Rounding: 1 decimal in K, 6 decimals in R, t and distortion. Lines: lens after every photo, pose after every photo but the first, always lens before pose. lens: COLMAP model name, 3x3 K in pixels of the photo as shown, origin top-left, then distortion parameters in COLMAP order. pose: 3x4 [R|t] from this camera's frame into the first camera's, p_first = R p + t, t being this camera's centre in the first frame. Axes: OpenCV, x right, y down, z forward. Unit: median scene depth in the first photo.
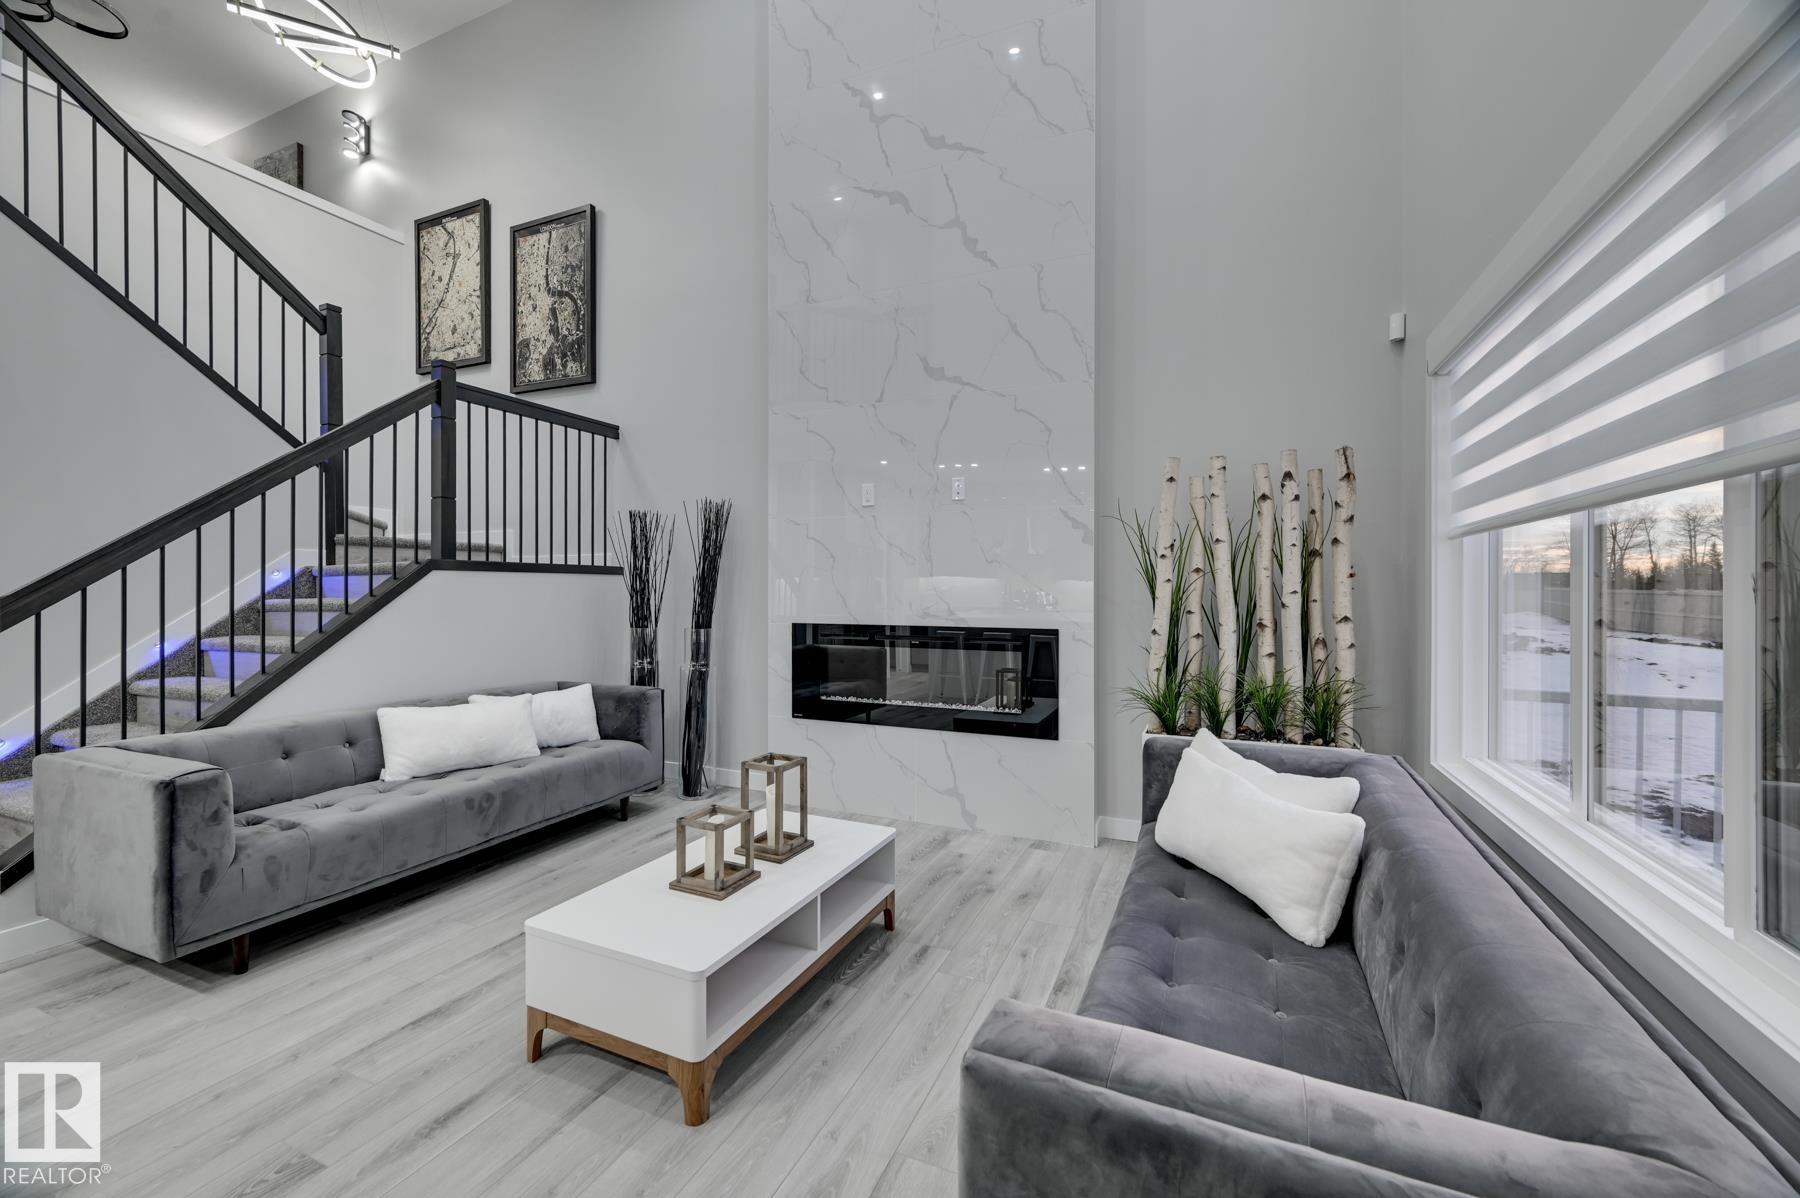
lens RADIAL K [[718.8, 0, 895.1], [0, 718.8, 595.0], [0, 0, 1]] dist [-0.003586, 0.001384]
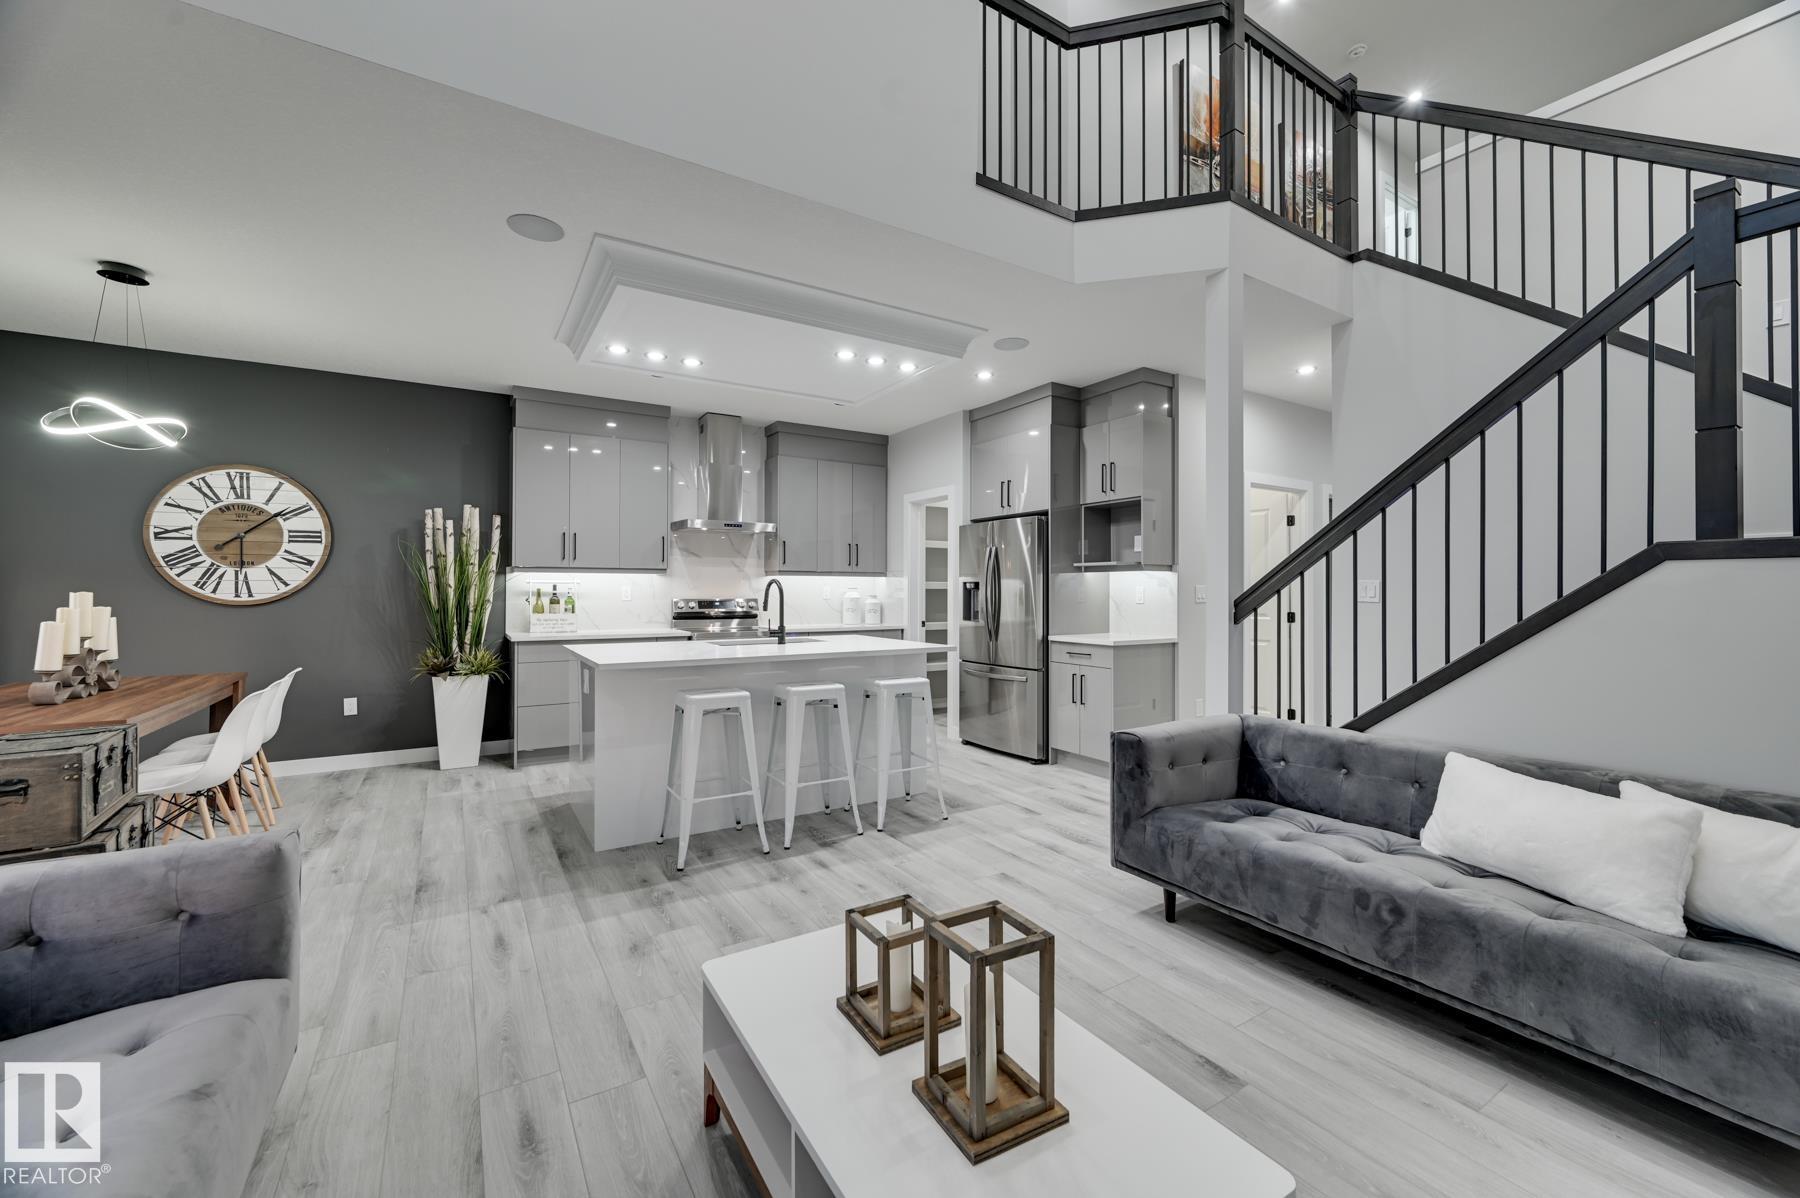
lens RADIAL K [[718.8, 0, 911.3], [0, 718.8, 589.2], [0, 0, 1]] dist [-0.003586, 0.001384]
pose [[-0.555572, -0.011050, -0.831395, 0.184831], [-0.011422, 0.999919, -0.005657, -0.000776], [0.831390, 0.006353, -0.555653, 0.805096]]
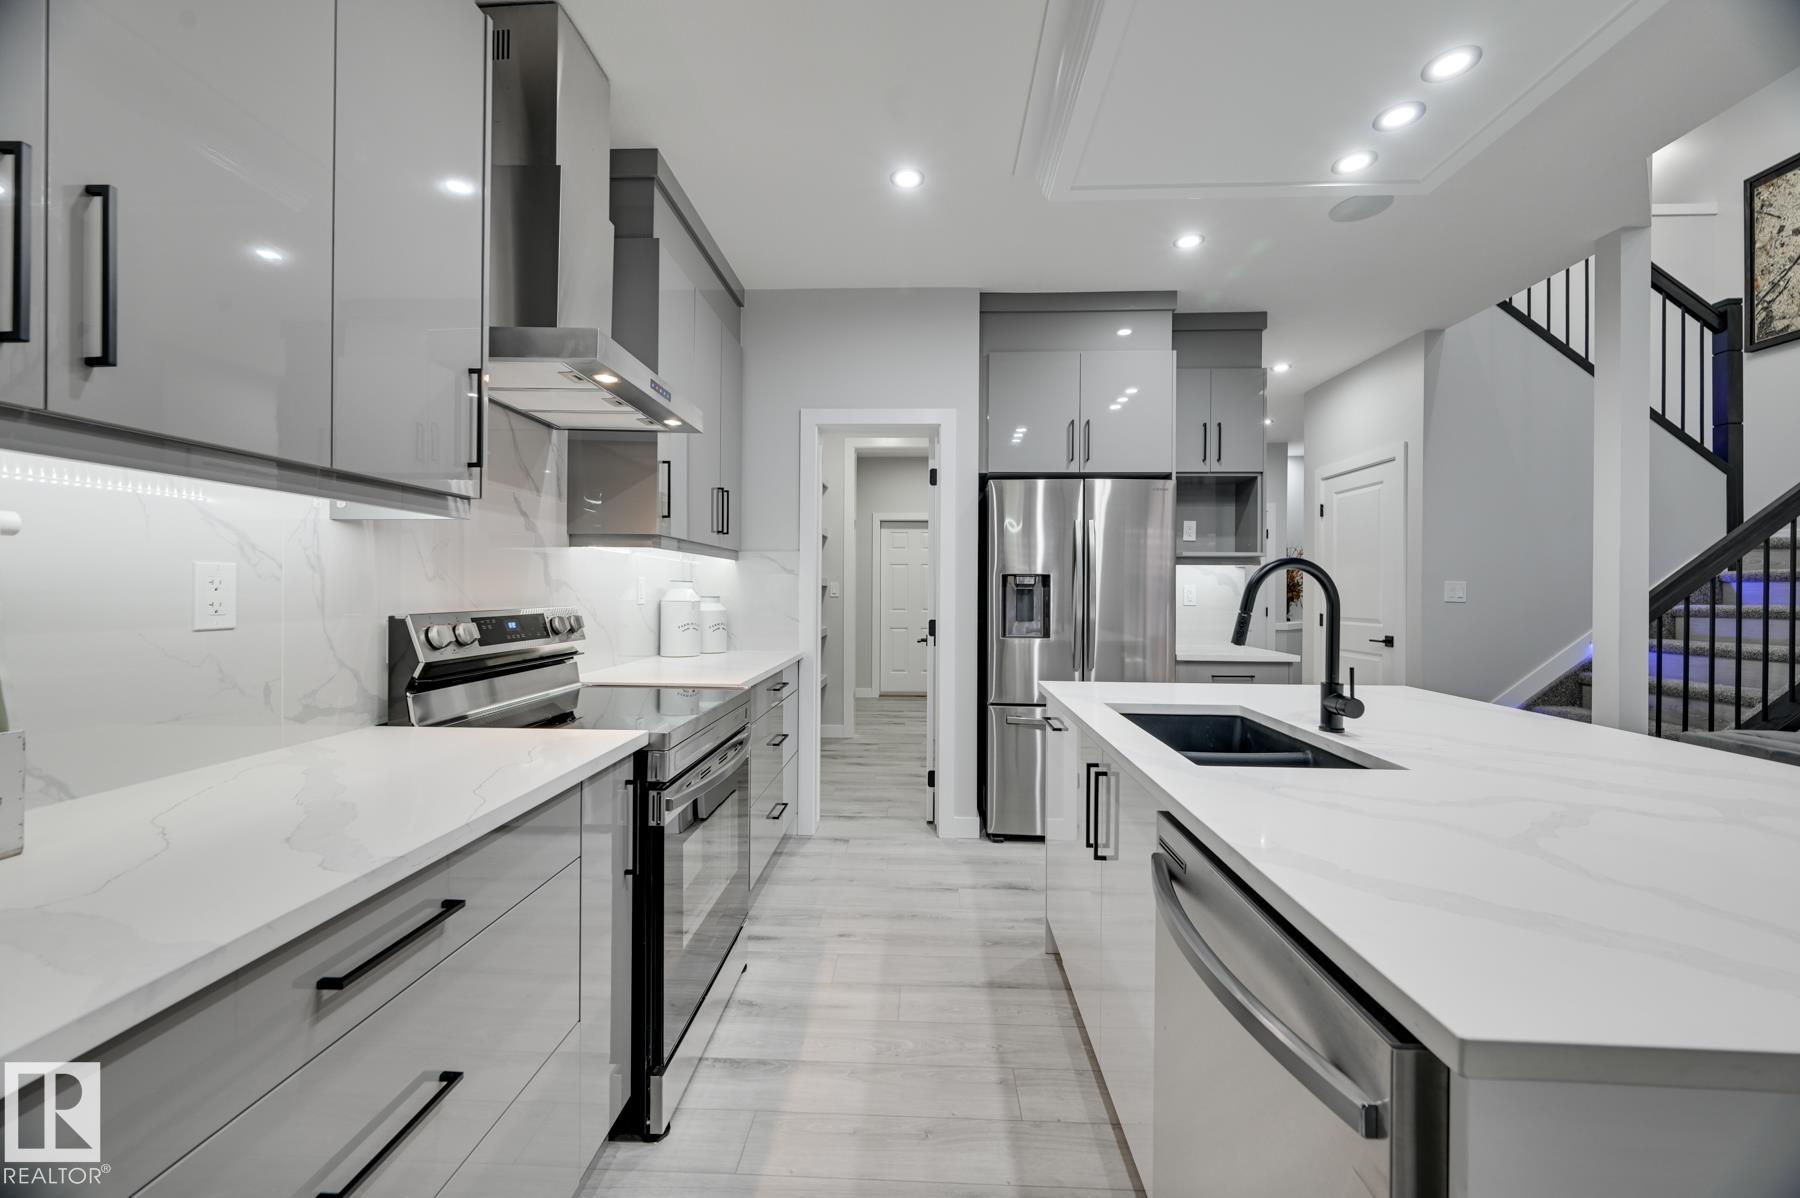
lens RADIAL K [[718.8, 0, 912.6], [0, 718.8, 588.8], [0, 0, 1]] dist [-0.003586, 0.001384]
pose [[0.365661, -0.006427, -0.930726, -0.342240], [-0.009948, 0.999892, -0.010813, 0.004170], [0.930695, 0.013213, 0.365558, -0.422575]]
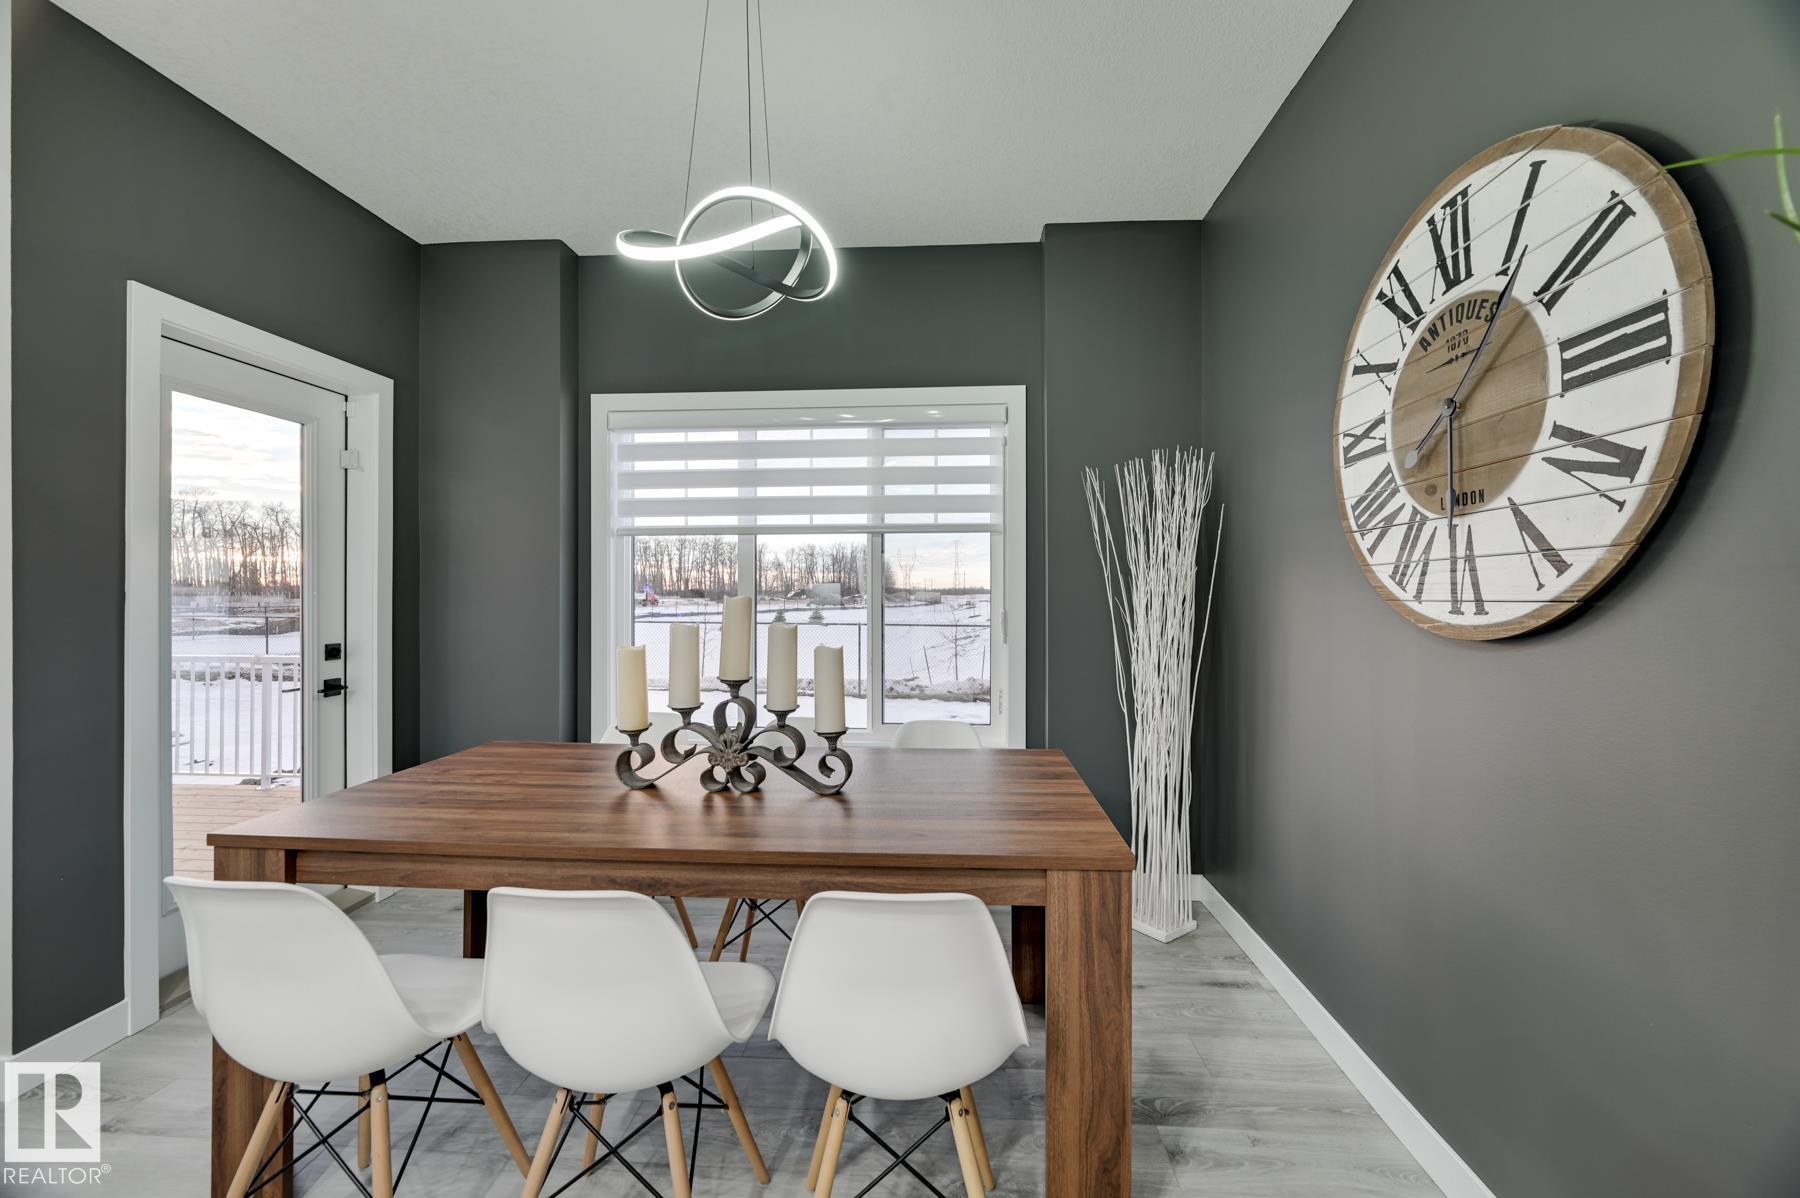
lens RADIAL K [[718.8, 0, 892.0], [0, 718.8, 594.3], [0, 0, 1]] dist [-0.003586, 0.001384]
pose [[-0.328145, -0.008101, 0.944593, -0.460484], [0.004411, 0.999939, 0.010108, 0.004280], [-0.944617, 0.007483, -0.328090, -0.452906]]
